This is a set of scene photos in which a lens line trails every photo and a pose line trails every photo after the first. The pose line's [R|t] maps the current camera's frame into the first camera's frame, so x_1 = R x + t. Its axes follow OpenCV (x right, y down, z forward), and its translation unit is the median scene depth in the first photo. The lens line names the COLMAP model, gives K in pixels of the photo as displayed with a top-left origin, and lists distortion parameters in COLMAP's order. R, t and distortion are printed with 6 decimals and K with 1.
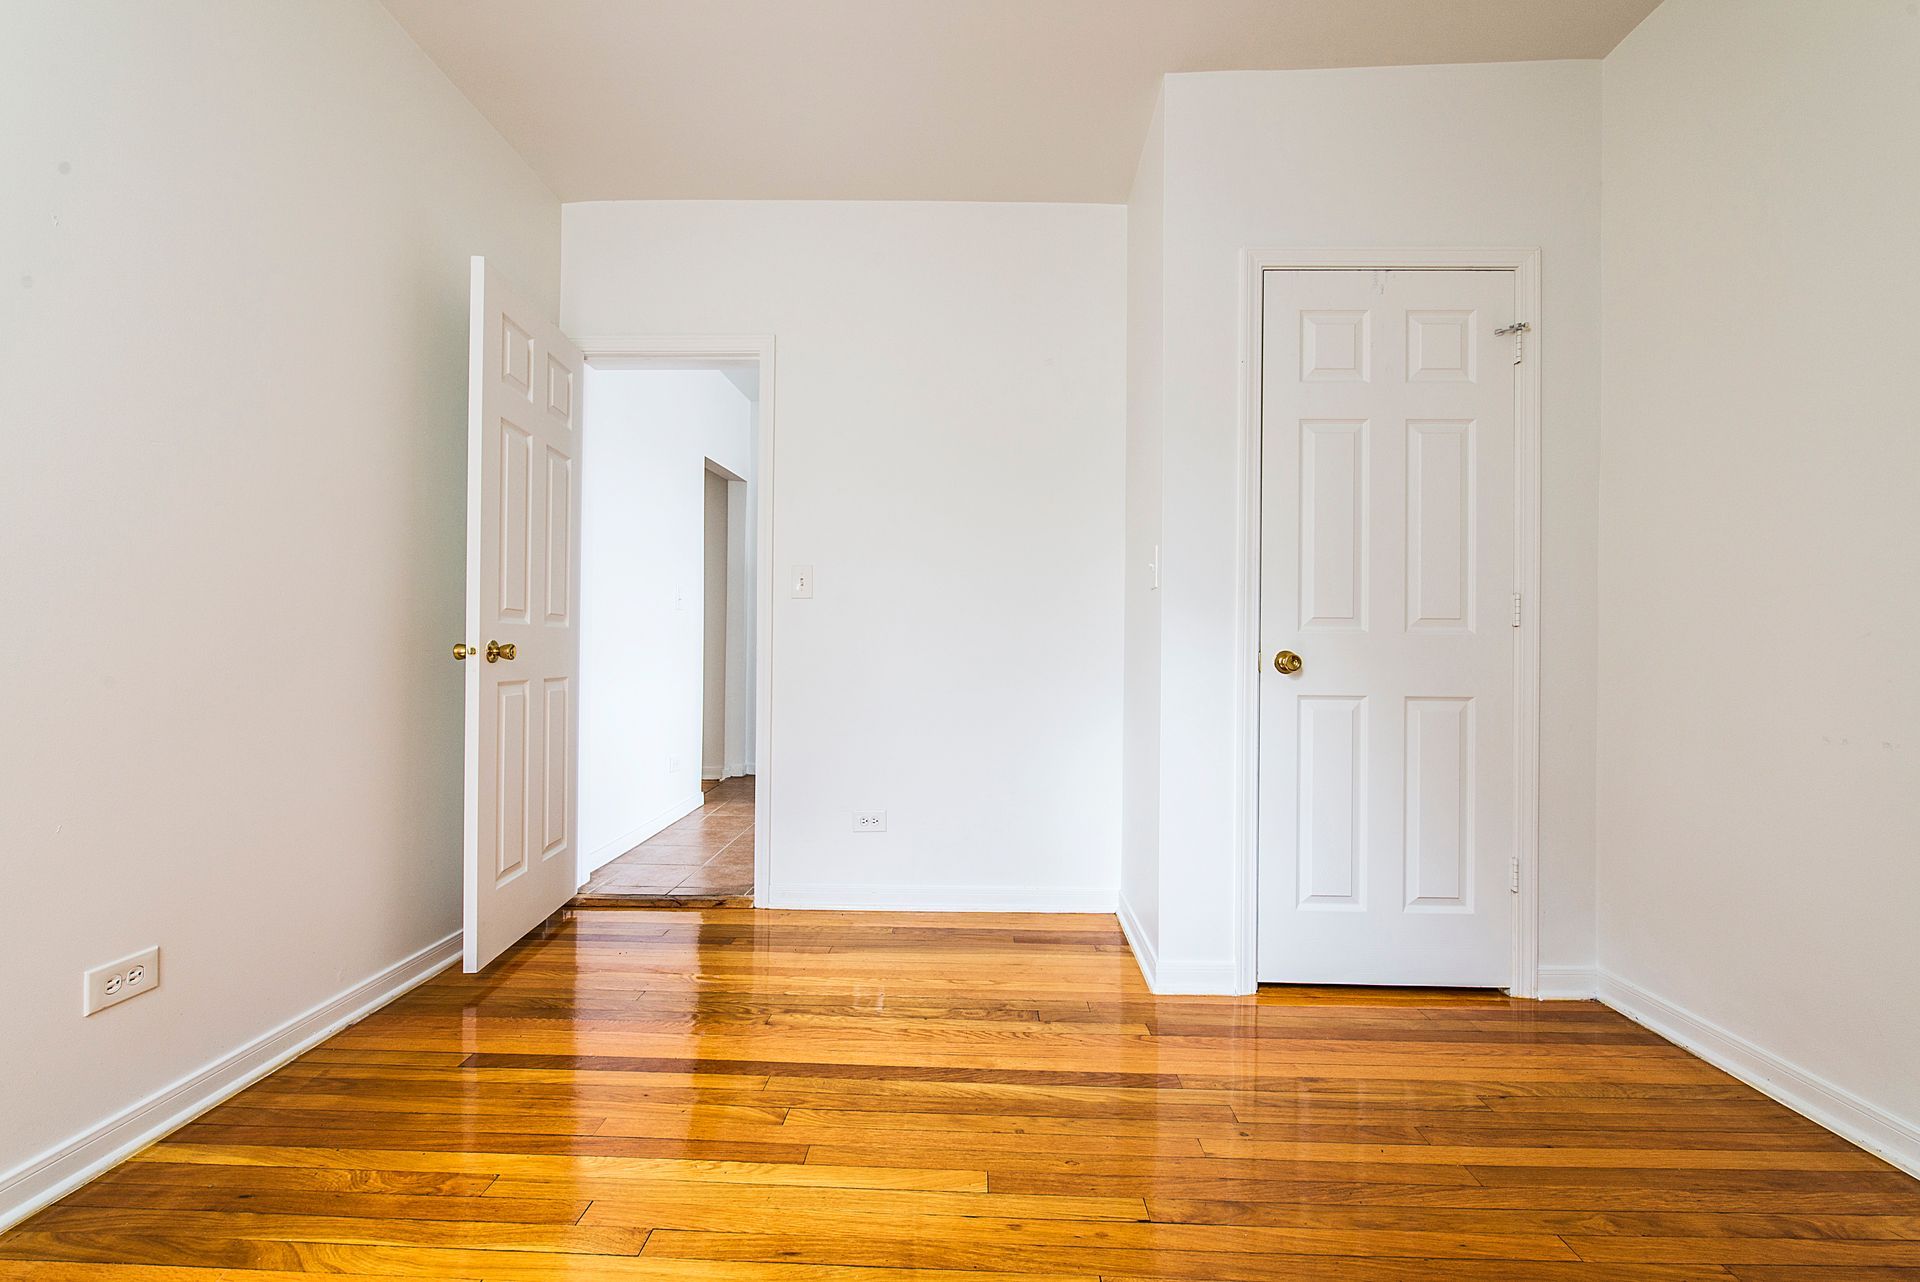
lens RADIAL K [[757.5, 0, 959.0], [0, 757.5, 646.3], [0, 0, 1]] dist [0.006200, -0.007085]
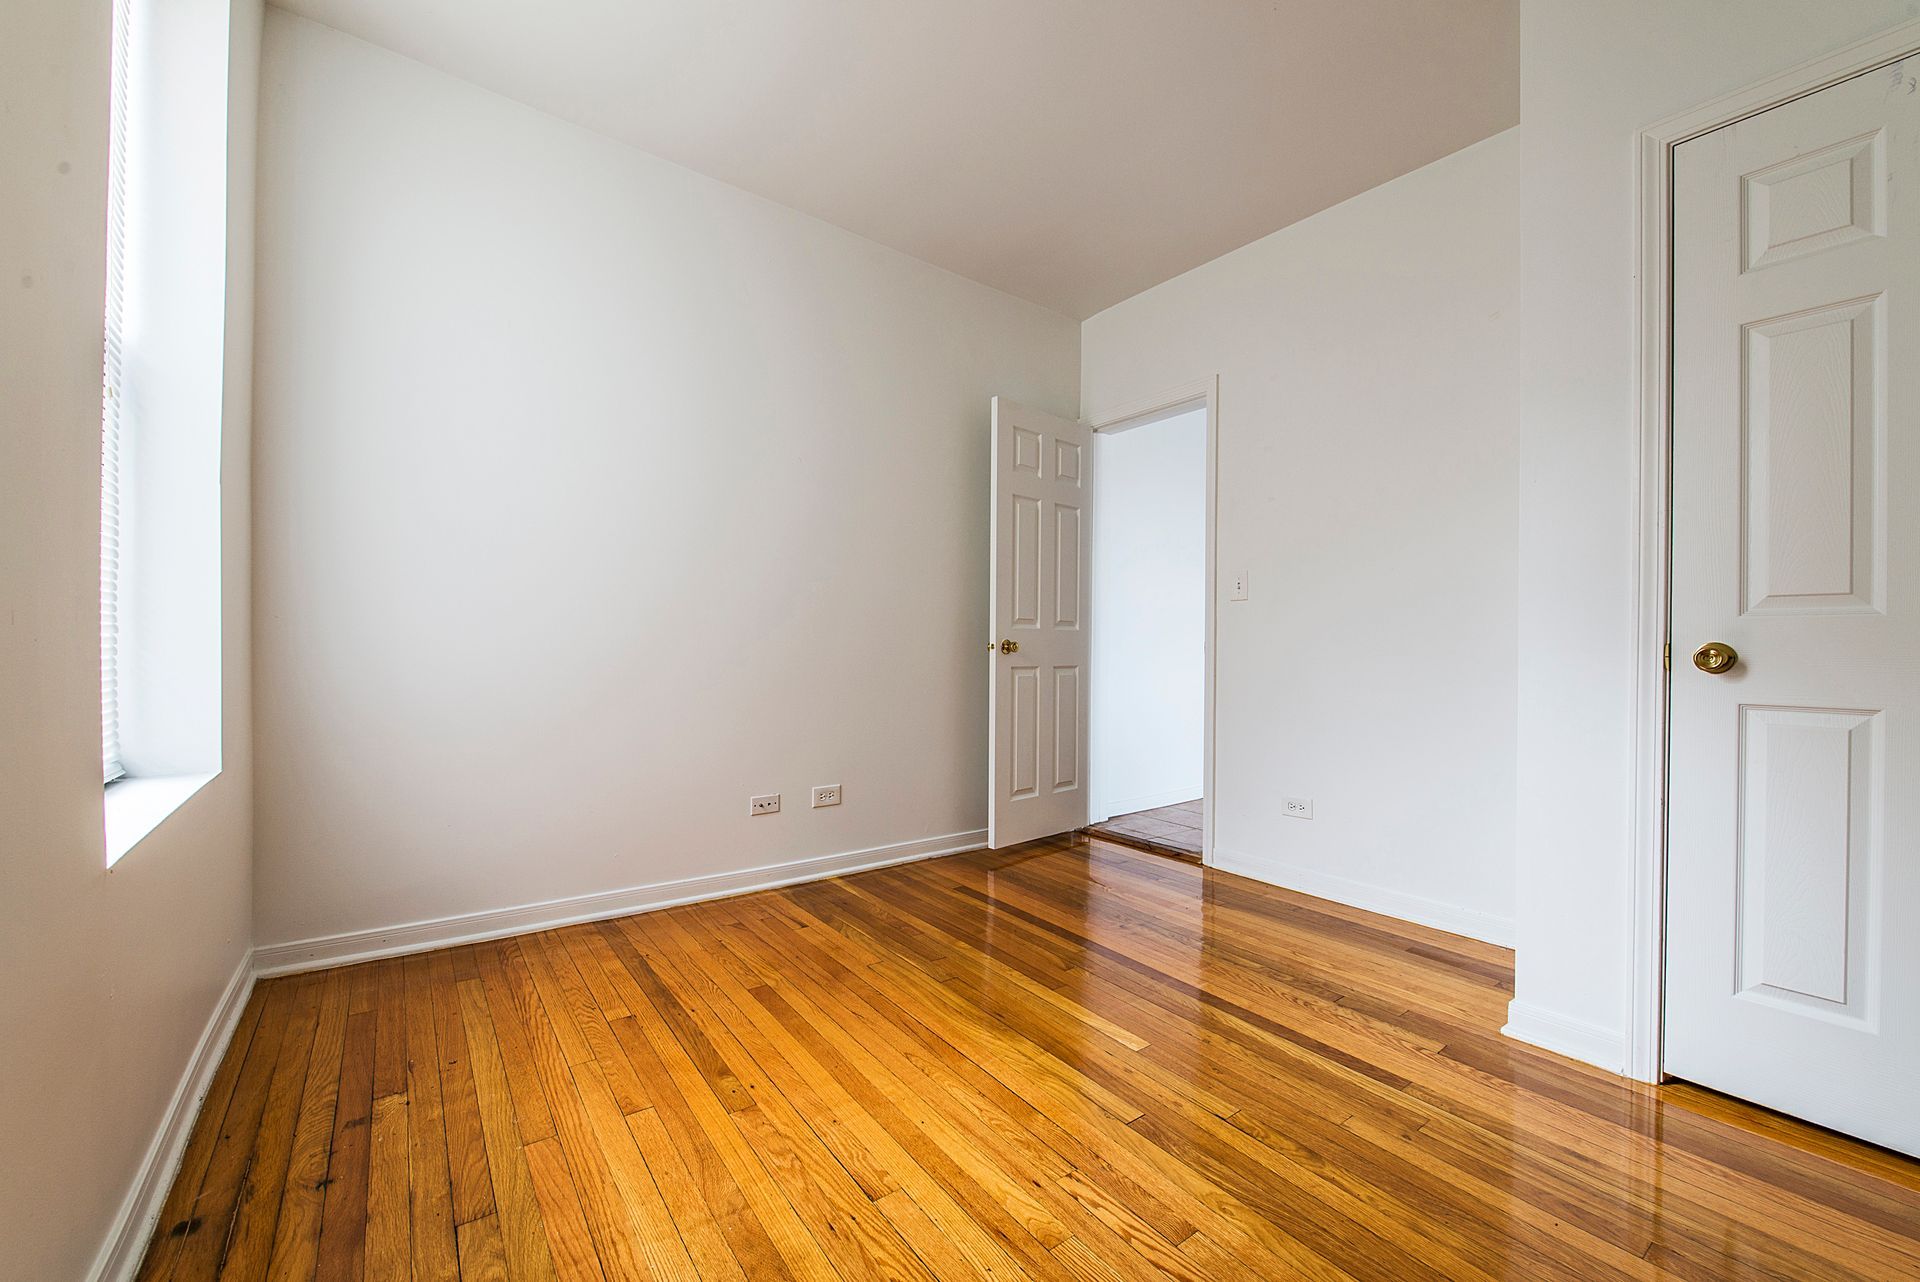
lens RADIAL K [[754.9, 0, 955.7], [0, 754.9, 645.9], [0, 0, 1]] dist [0.000524, -0.004445]
pose [[0.618803, -0.003059, -0.785540, 0.551397], [0.001821, 0.999995, -0.002460, 0.008968], [0.785544, 0.000091, 0.618806, -0.039521]]
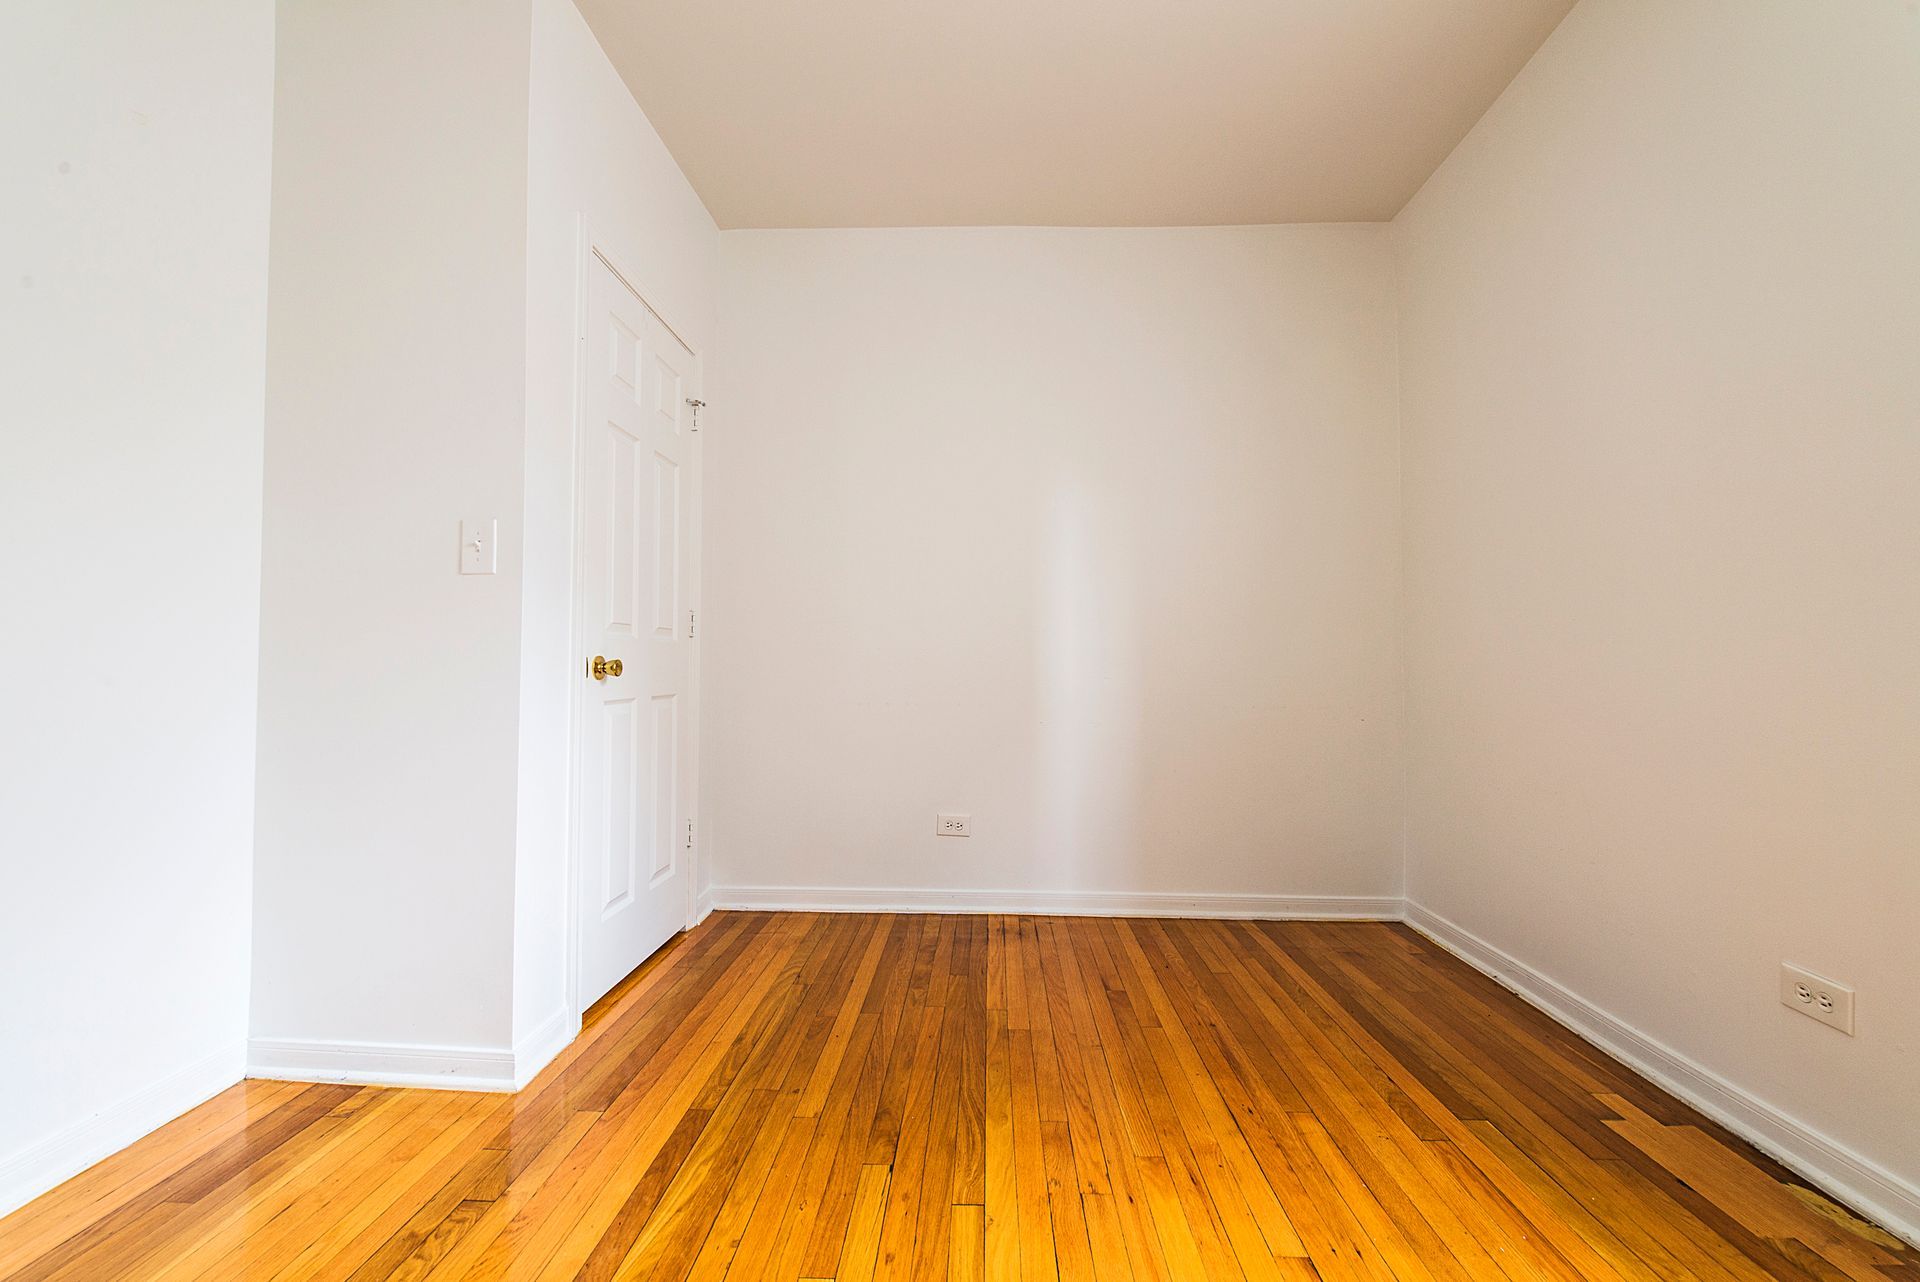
lens RADIAL K [[754.9, 0, 955.7], [0, 754.9, 645.9], [0, 0, 1]] dist [0.000524, -0.004445]
pose [[0.013716, 0.018992, 0.999726, -0.527055], [-0.007300, 0.999795, -0.018893, 0.009573], [-0.999879, -0.007039, 0.013852, 0.543121]]
